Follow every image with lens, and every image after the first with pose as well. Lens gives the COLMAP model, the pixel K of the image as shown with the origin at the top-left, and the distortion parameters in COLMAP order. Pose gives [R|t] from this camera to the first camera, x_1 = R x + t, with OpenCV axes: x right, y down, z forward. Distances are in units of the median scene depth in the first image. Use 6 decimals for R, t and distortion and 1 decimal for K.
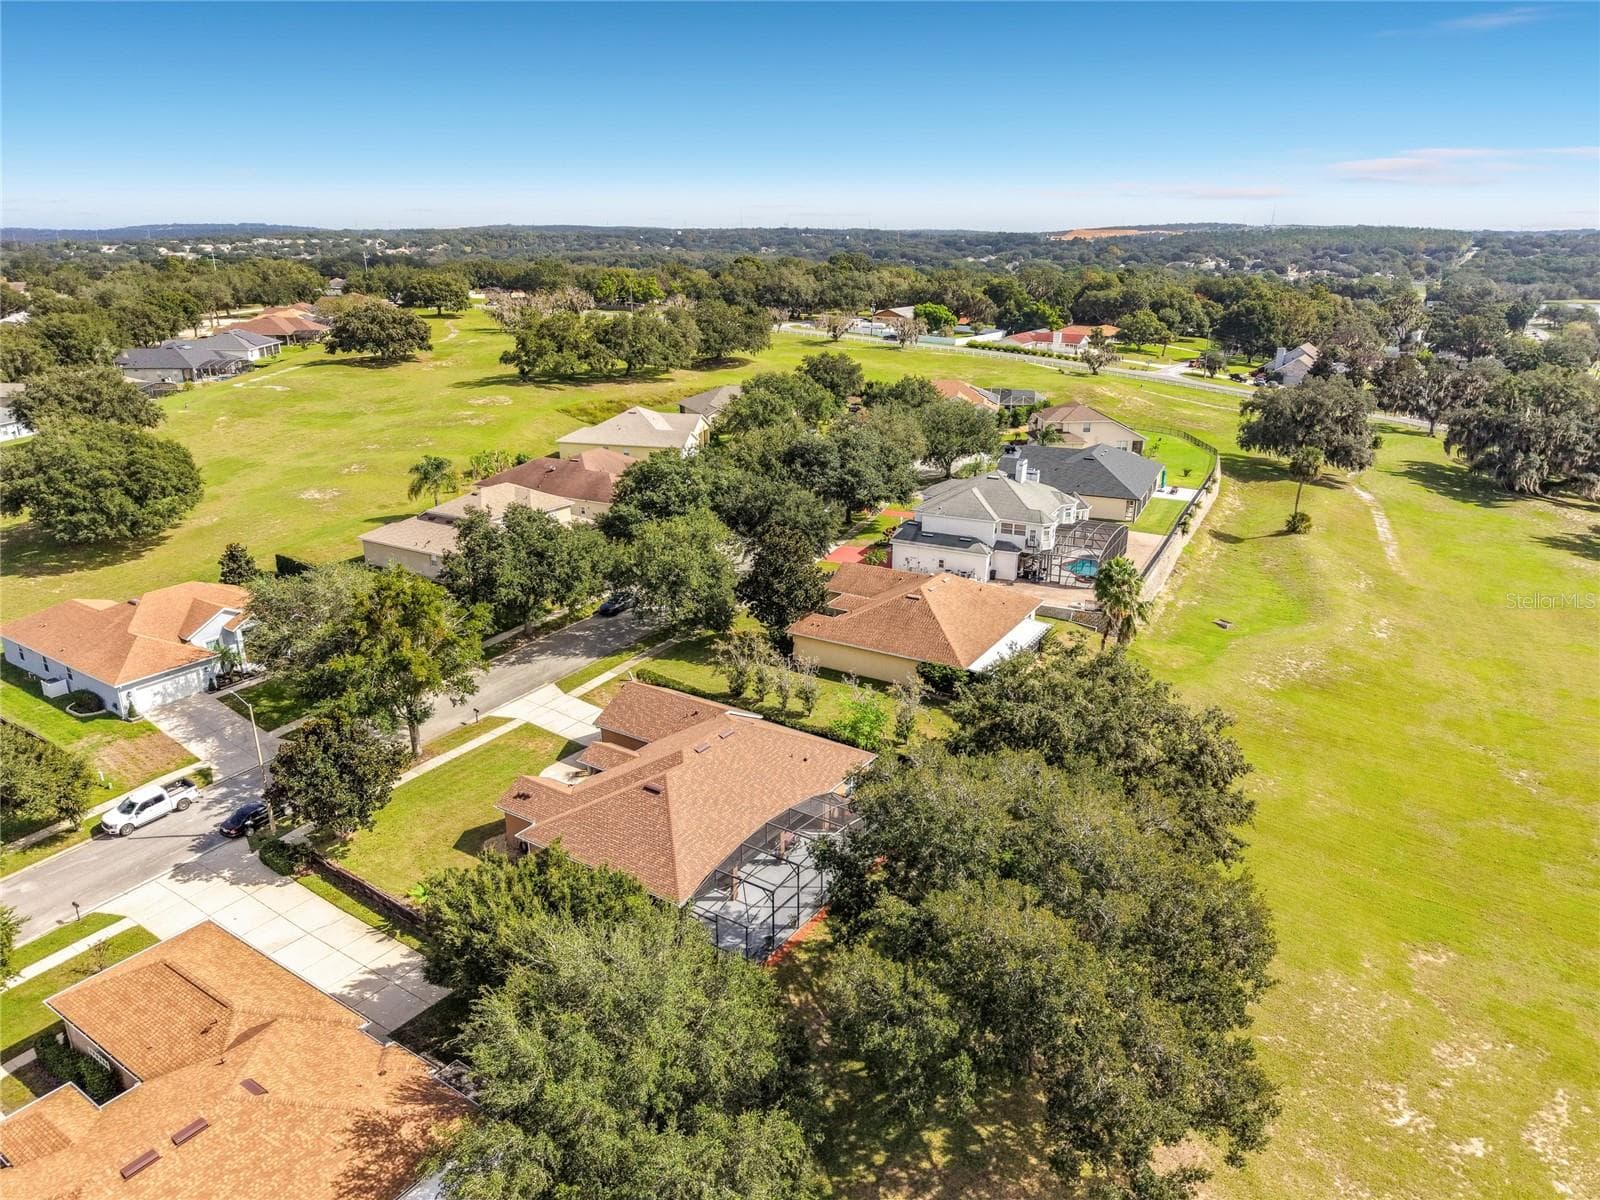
lens RADIAL K [[1100.9, 0, 831.1], [0, 1100.9, 593.1], [0, 0, 1]] dist [0.019627, -0.034079]
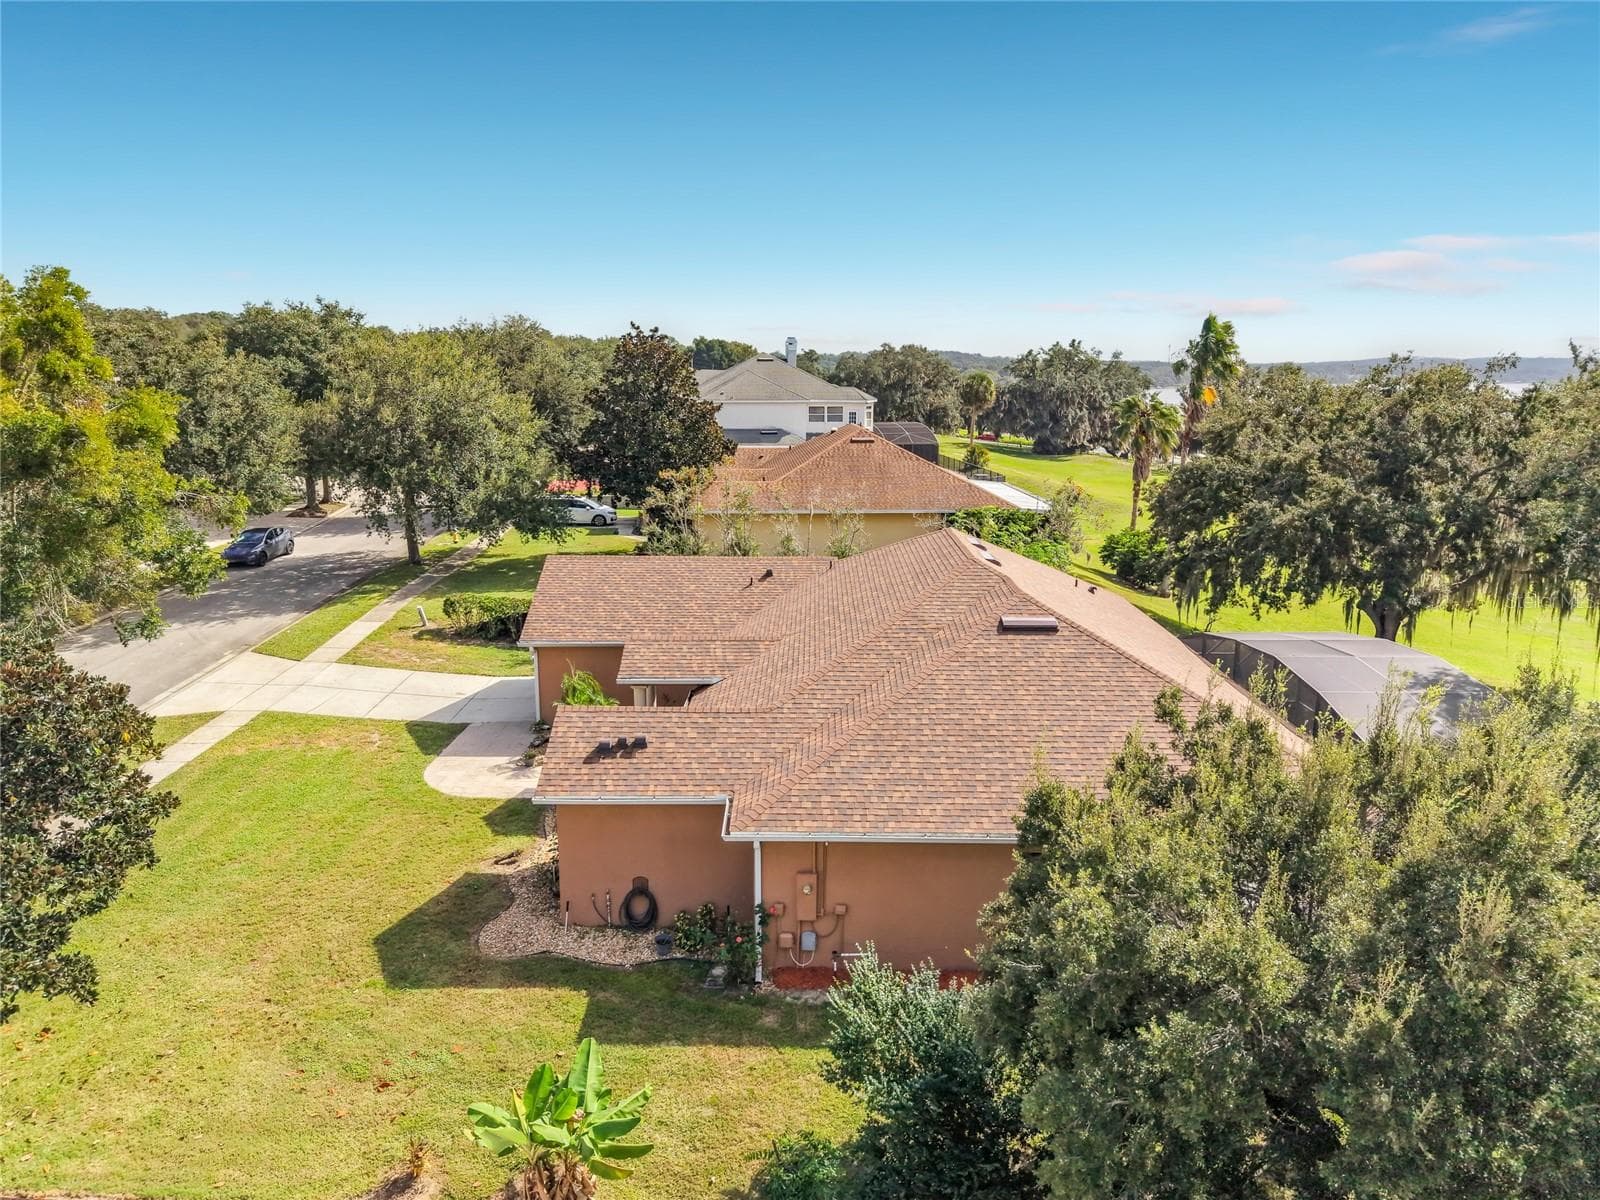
lens RADIAL K [[1100.9, 0, 800.7], [0, 1100.9, 587.0], [0, 0, 1]] dist [0.019627, -0.034079]
pose [[0.840178, -0.109452, 0.531150, -0.122545], [0.174876, 0.981782, -0.074310, 0.052520], [-0.513340, 0.155319, 0.844013, 0.213684]]
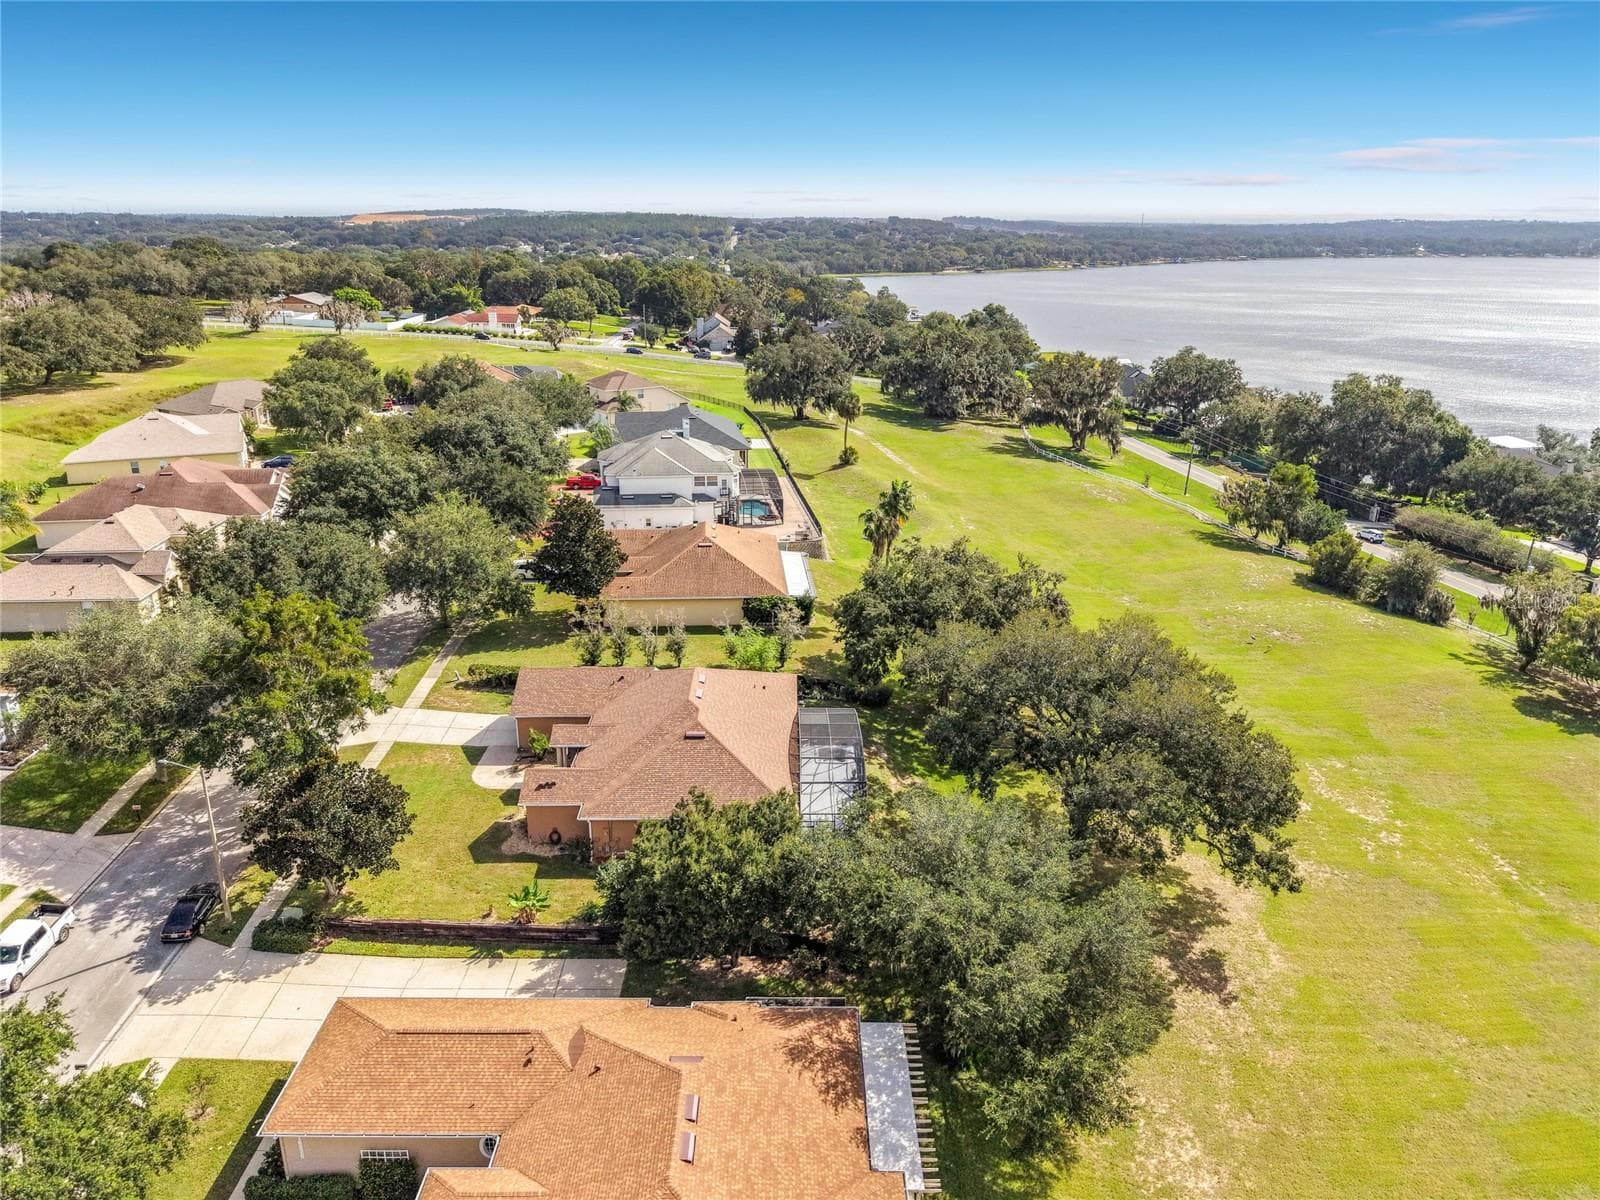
lens RADIAL K [[1100.9, 0, 818.0], [0, 1100.9, 598.7], [0, 0, 1]] dist [0.019627, -0.034079]
pose [[0.822499, -0.181782, 0.538934, -0.174511], [0.173304, 0.982591, 0.066937, 0.001064], [-0.541720, 0.038344, 0.839684, 0.022110]]
